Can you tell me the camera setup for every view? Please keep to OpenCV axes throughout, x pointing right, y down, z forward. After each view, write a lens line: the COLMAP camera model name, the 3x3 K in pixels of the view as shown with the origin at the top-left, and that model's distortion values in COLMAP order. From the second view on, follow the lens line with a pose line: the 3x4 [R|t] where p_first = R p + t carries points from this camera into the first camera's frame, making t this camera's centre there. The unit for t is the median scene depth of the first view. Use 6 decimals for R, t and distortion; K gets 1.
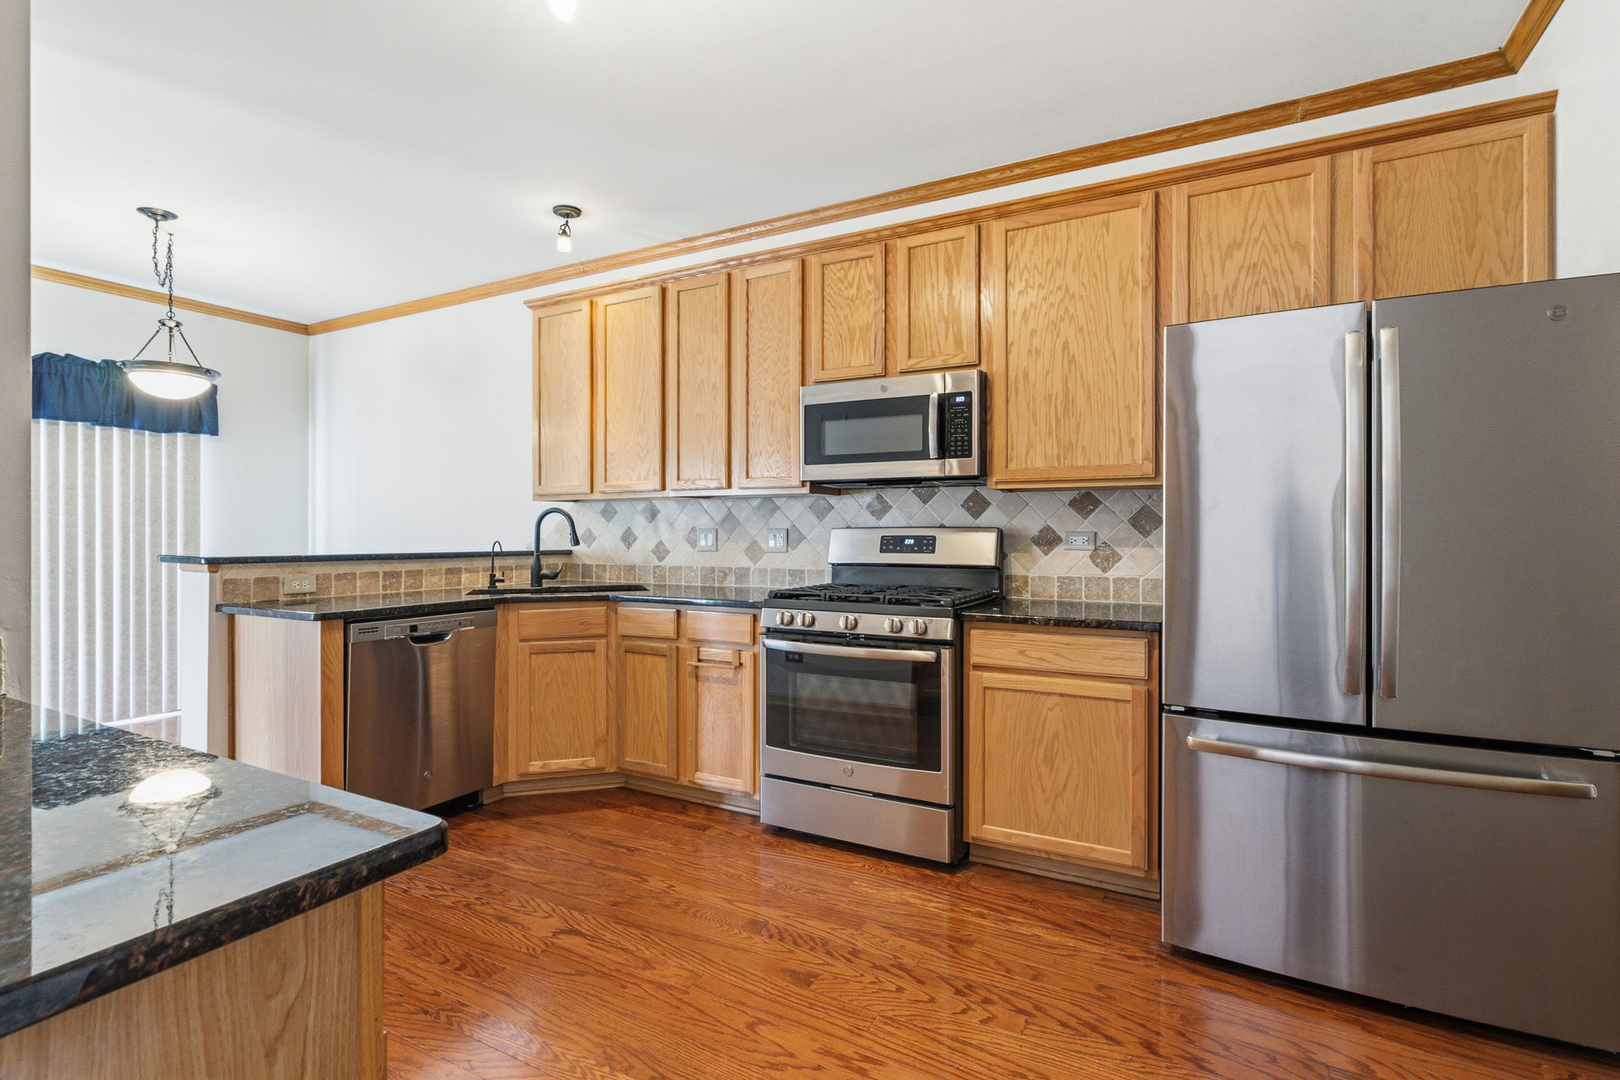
lens RADIAL K [[750.9, 0, 803.9], [0, 750.9, 526.4], [0, 0, 1]] dist [-0.007072, 0.005140]
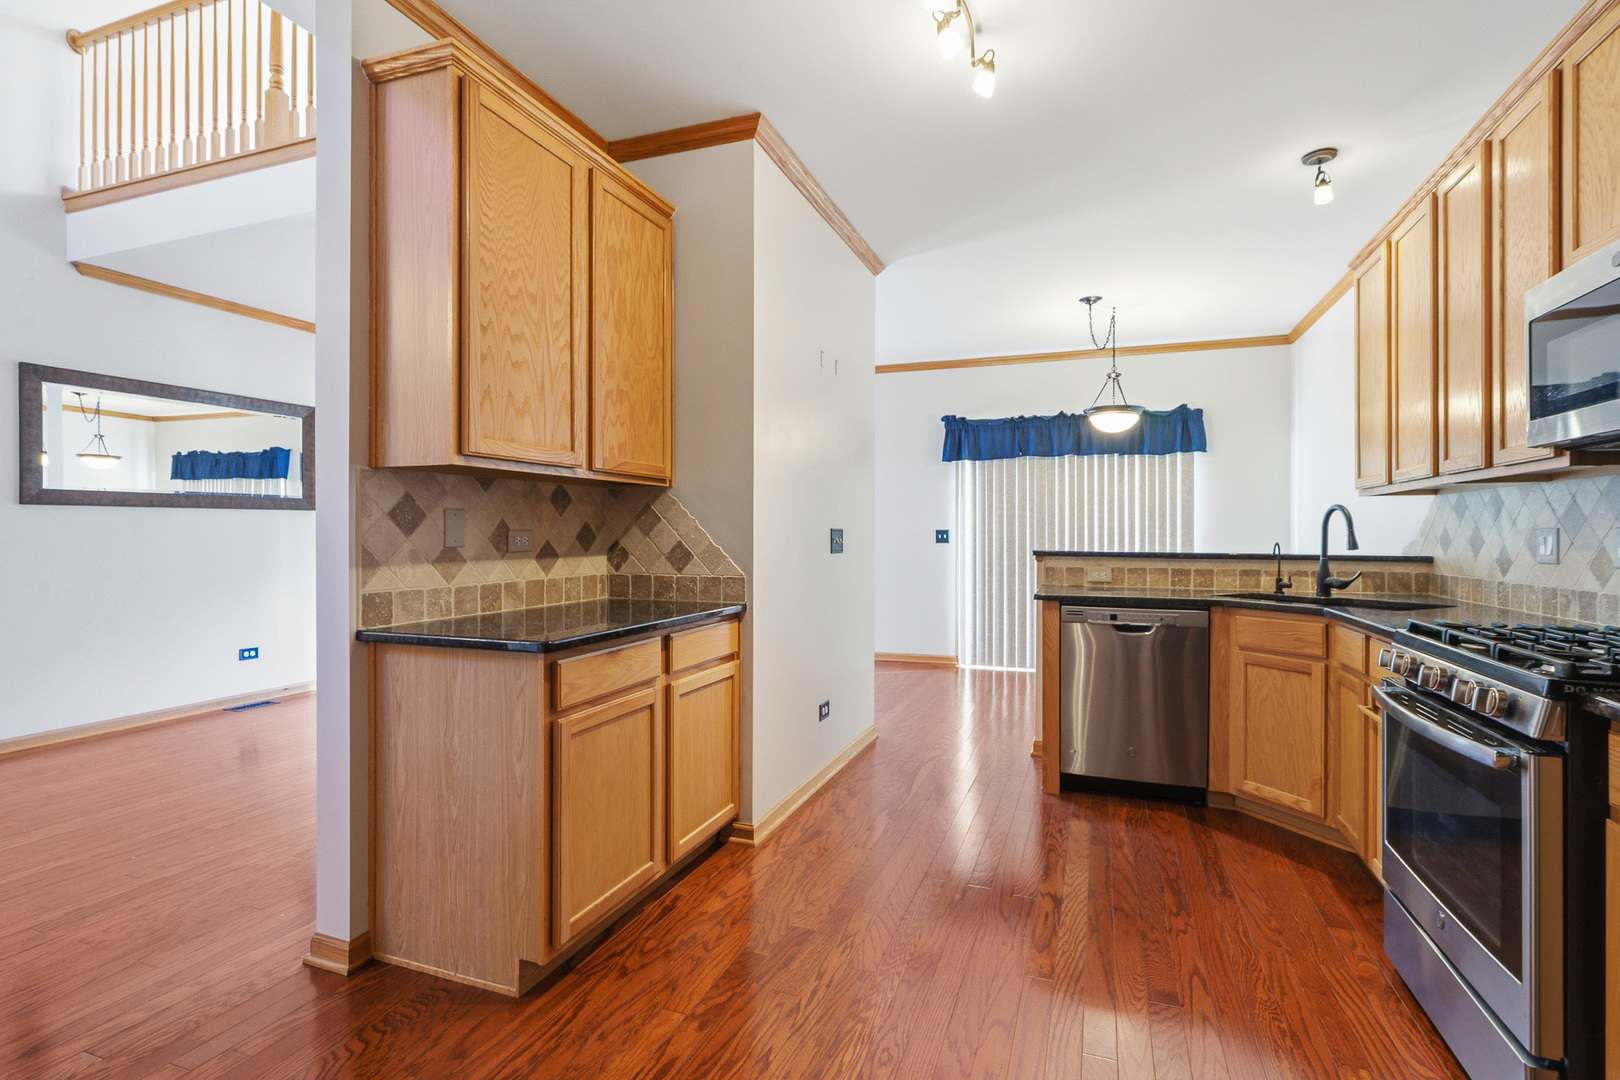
lens RADIAL K [[750.9, 0, 801.9], [0, 750.9, 526.0], [0, 0, 1]] dist [-0.007072, 0.005140]
pose [[0.153387, -0.008238, -0.988132, 0.466654], [0.003782, 0.999963, -0.007750, 0.004189], [0.988159, -0.002548, 0.153412, 0.309823]]
